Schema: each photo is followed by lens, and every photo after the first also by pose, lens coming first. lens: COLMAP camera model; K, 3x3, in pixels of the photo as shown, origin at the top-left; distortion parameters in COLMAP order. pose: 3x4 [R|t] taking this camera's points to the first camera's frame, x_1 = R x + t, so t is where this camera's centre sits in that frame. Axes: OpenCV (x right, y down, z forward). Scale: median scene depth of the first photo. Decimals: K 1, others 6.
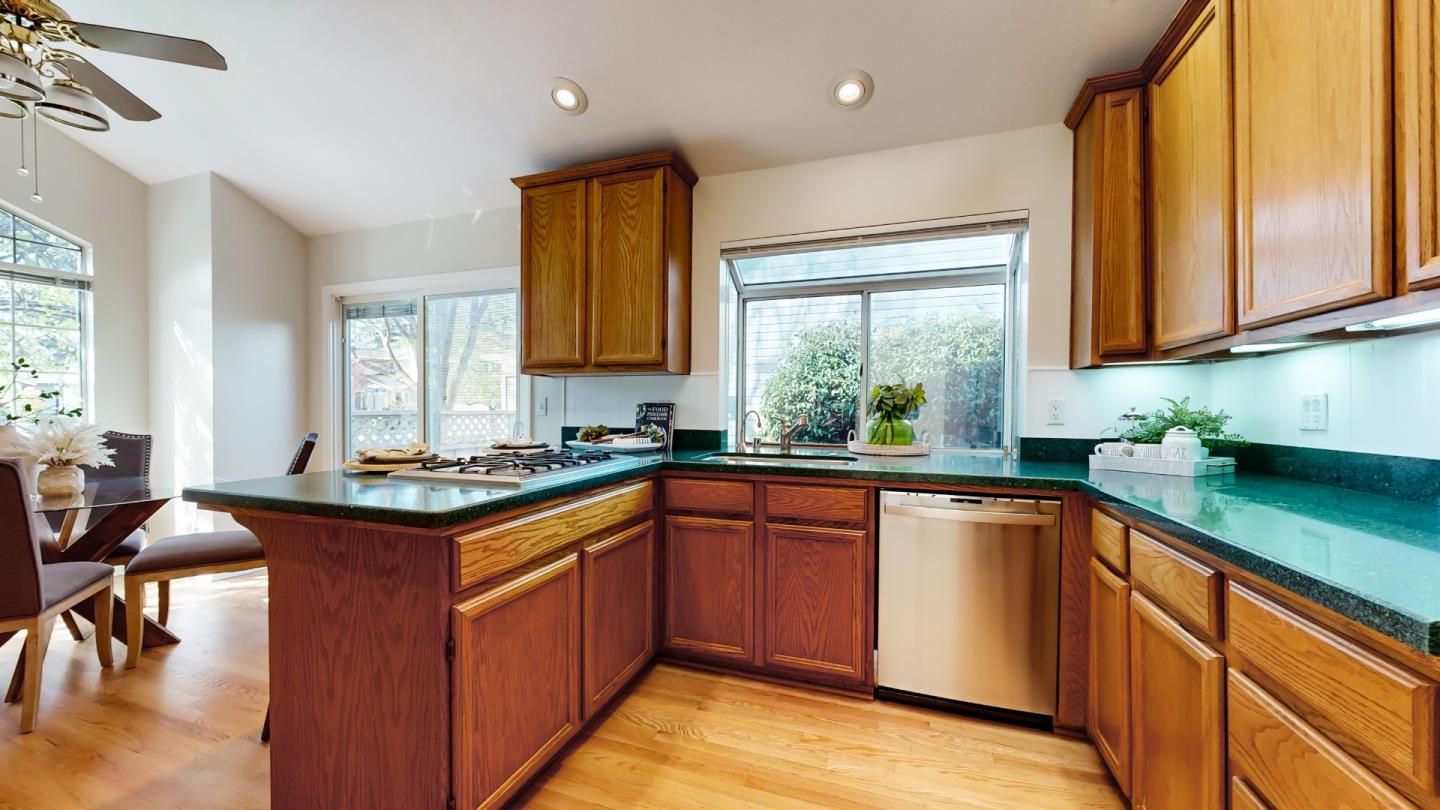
lens RADIAL K [[532.5, 0, 708.6], [0, 532.5, 409.6], [0, 0, 1]] dist [-0.014508, -0.000062]
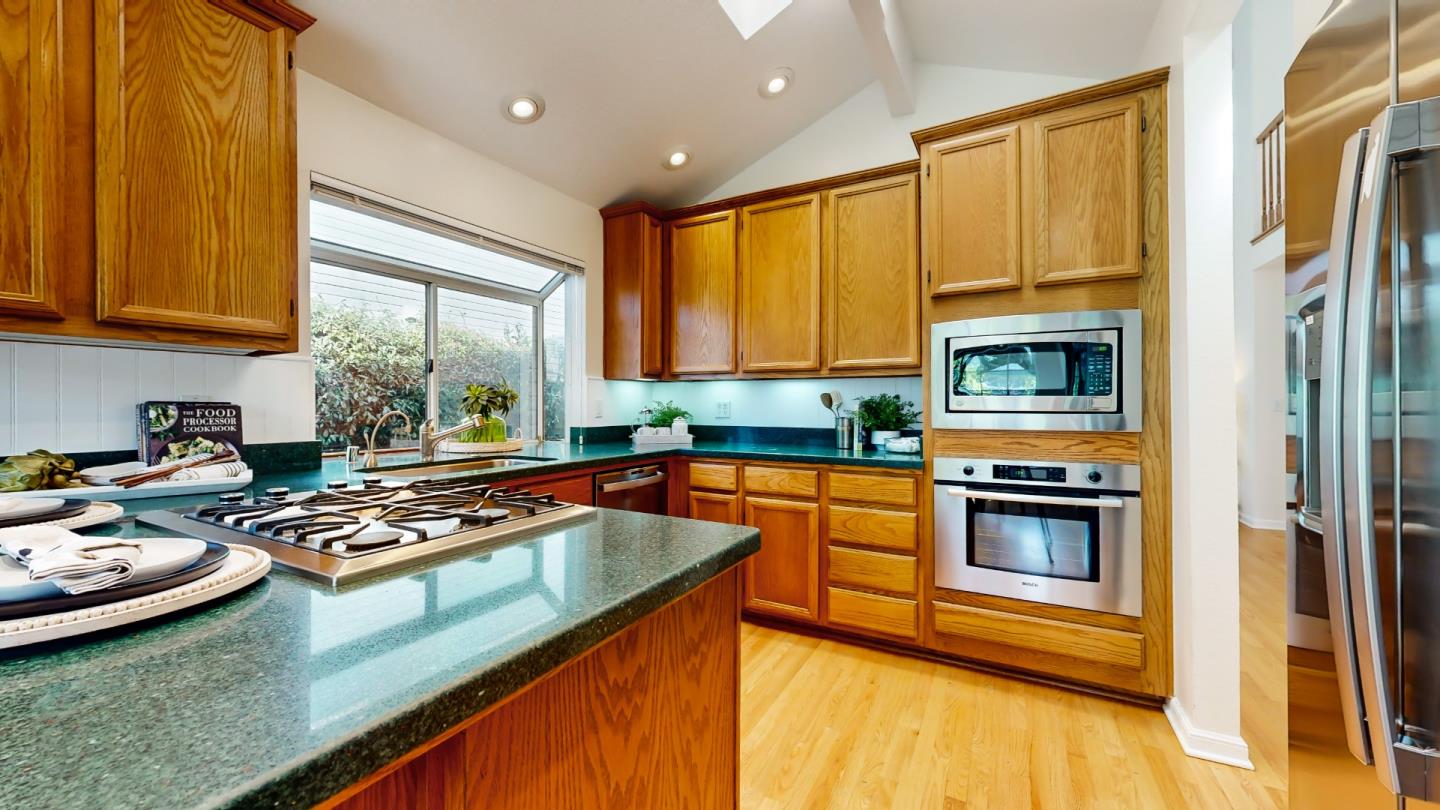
lens RADIAL K [[532.5, 0, 708.1], [0, 532.5, 406.3], [0, 0, 1]] dist [-0.014508, -0.000062]
pose [[0.148510, -0.008474, 0.988875, -0.852183], [-0.001748, 0.999959, 0.008832, -0.019950], [-0.988909, -0.003040, 0.148489, 0.562777]]
